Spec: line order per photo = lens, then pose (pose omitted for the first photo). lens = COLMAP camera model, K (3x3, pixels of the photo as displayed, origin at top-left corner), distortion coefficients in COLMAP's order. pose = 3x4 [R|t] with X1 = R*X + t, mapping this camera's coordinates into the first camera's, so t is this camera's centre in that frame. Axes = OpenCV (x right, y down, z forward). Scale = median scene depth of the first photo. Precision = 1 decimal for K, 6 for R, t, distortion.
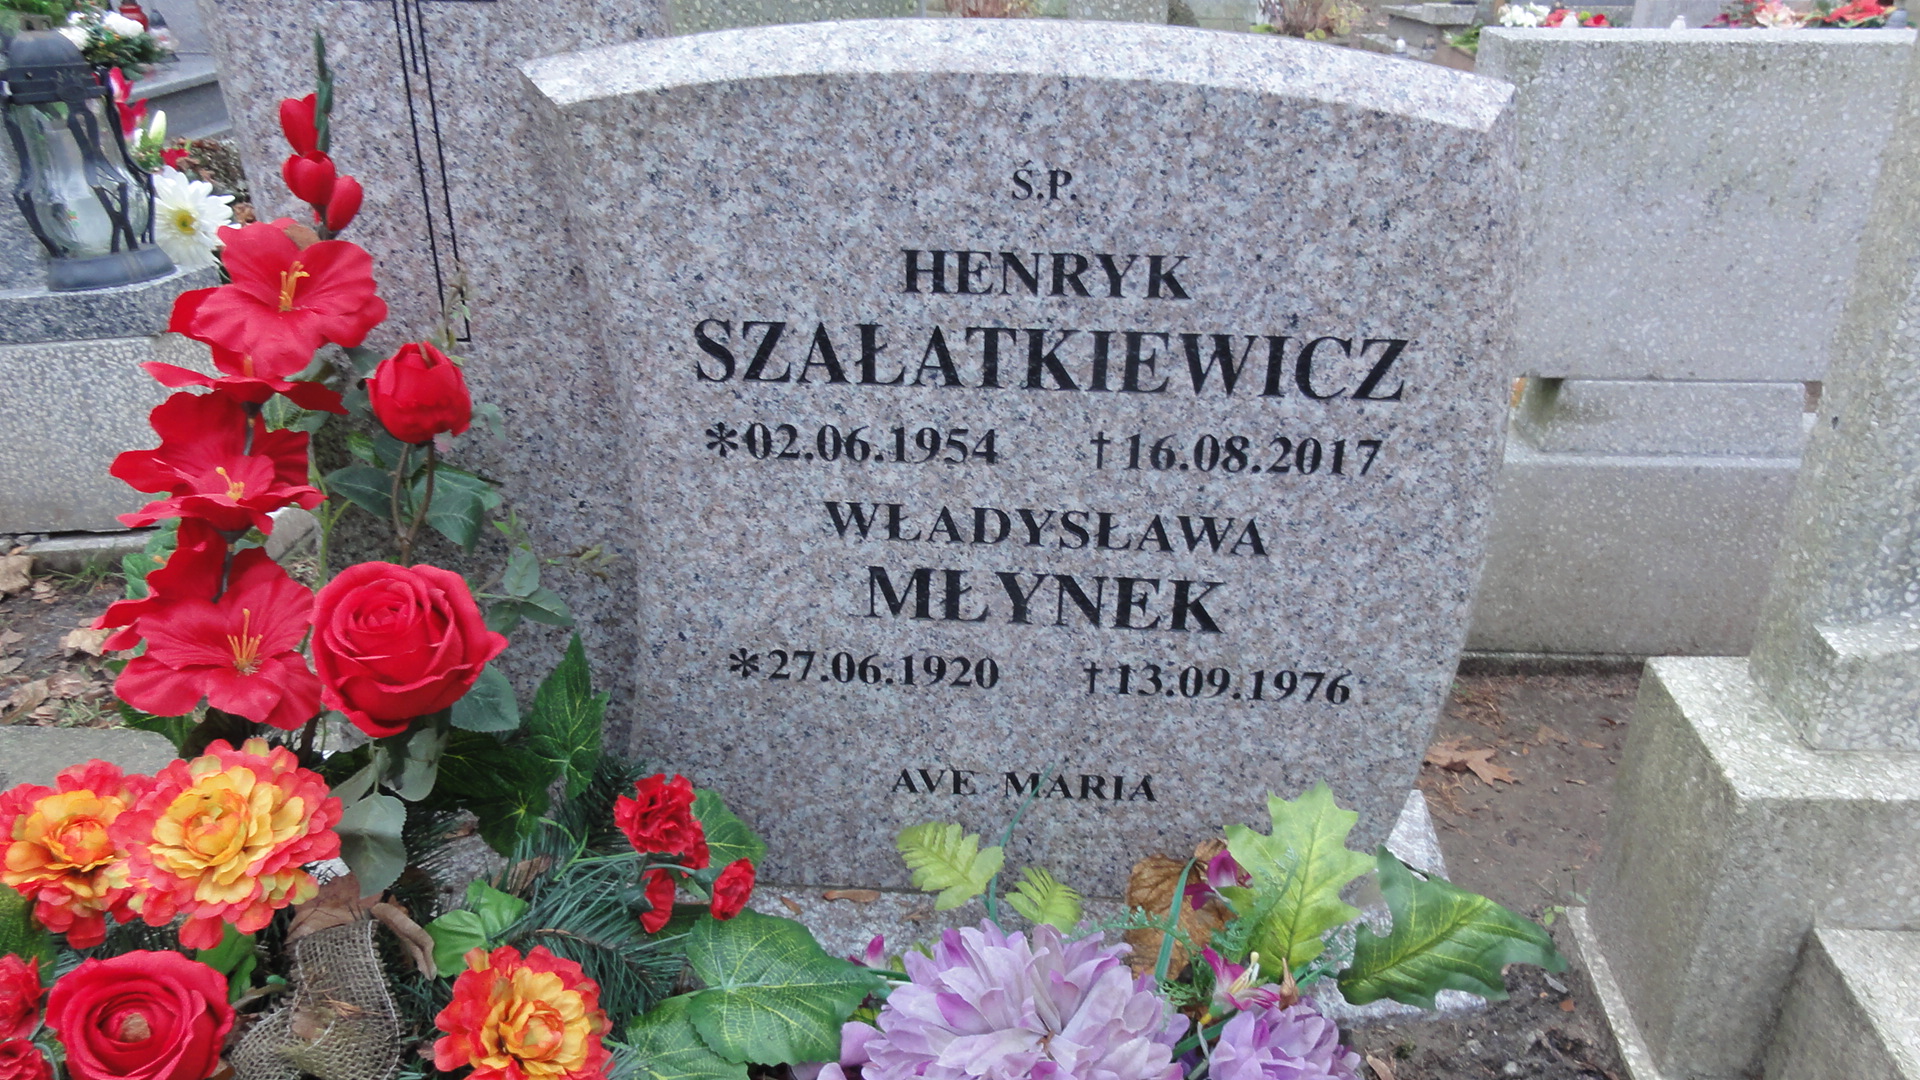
lens RADIAL K [[1351.3, 0, 958.8], [0, 1351.3, 545.5], [0, 0, 1]] dist [-0.004509, 0.008913]
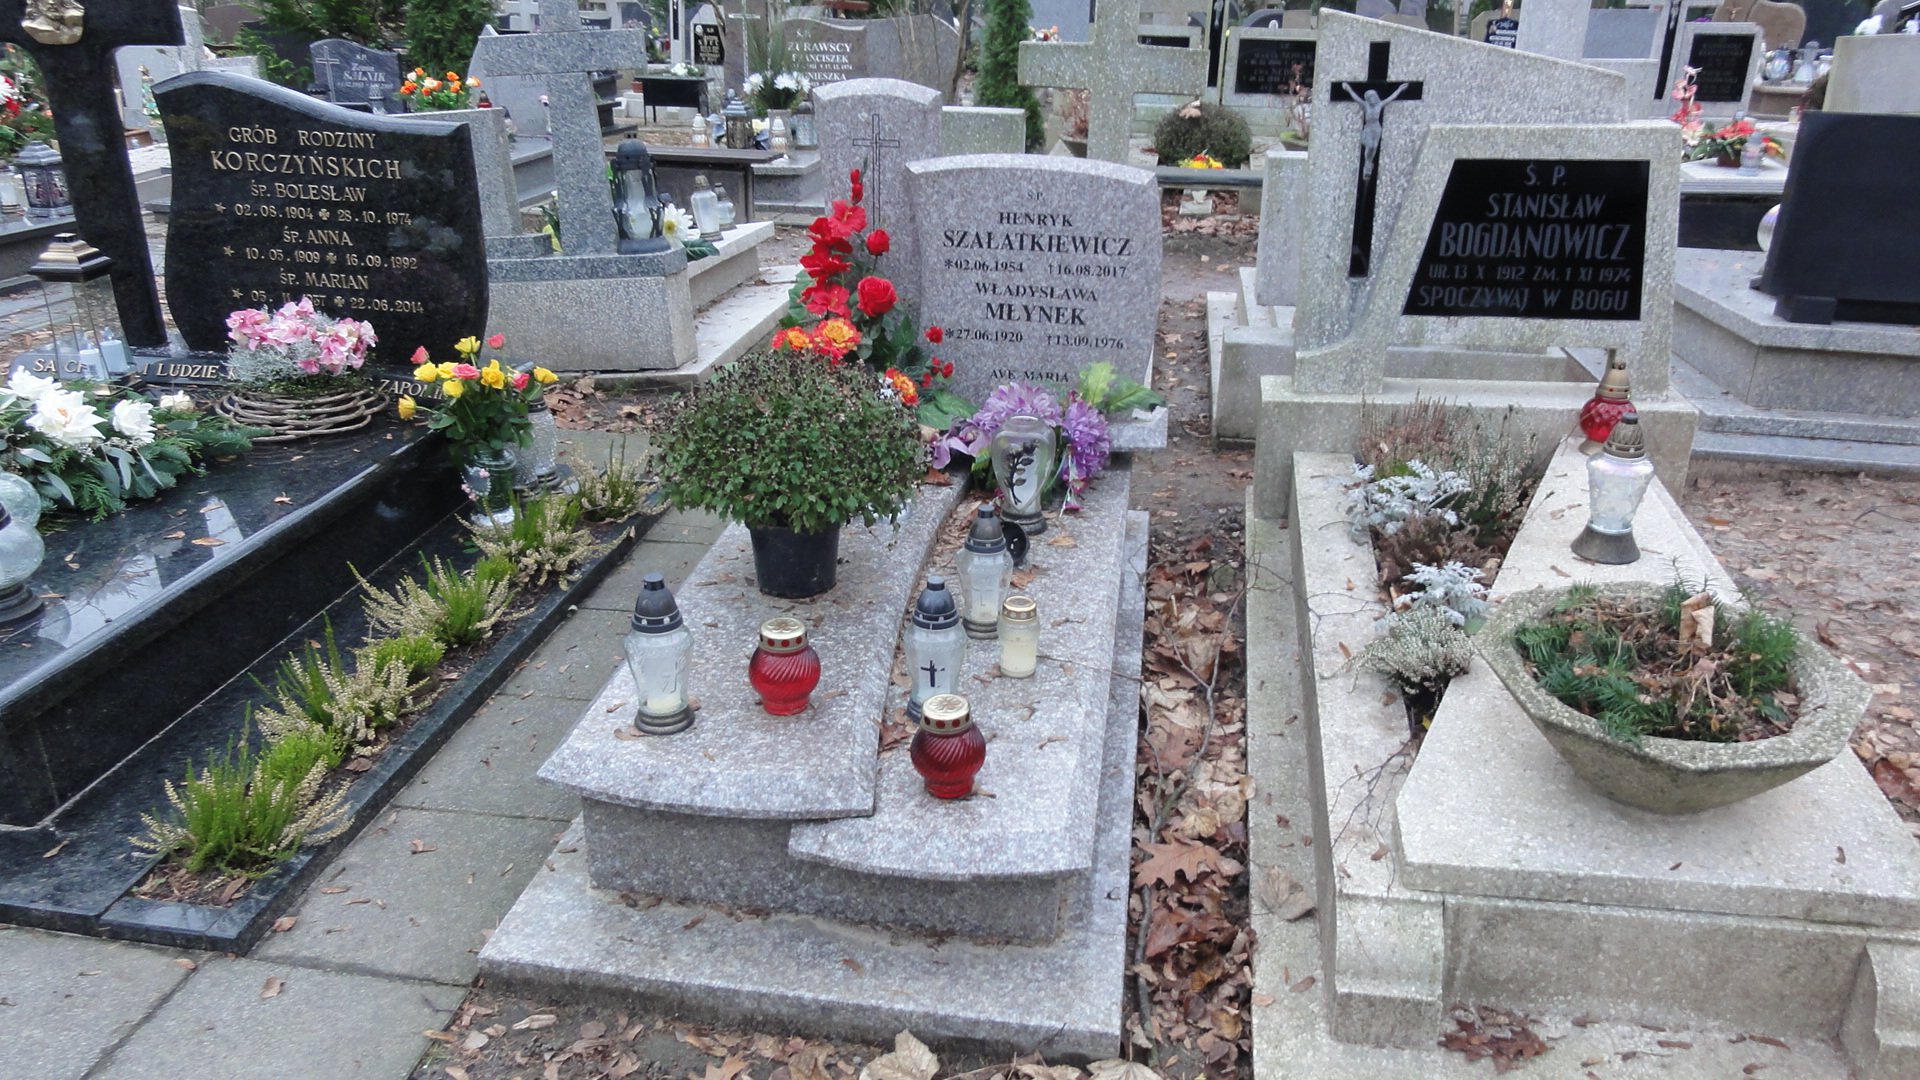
lens RADIAL K [[1351.3, 0, 958.4], [0, 1351.3, 539.6], [0, 0, 1]] dist [-0.004509, 0.008913]
pose [[0.994320, 0.047570, -0.095204, 0.238754], [-0.053253, 0.996891, -0.058073, 0.888301], [0.092146, 0.062813, 0.993762, -2.624634]]
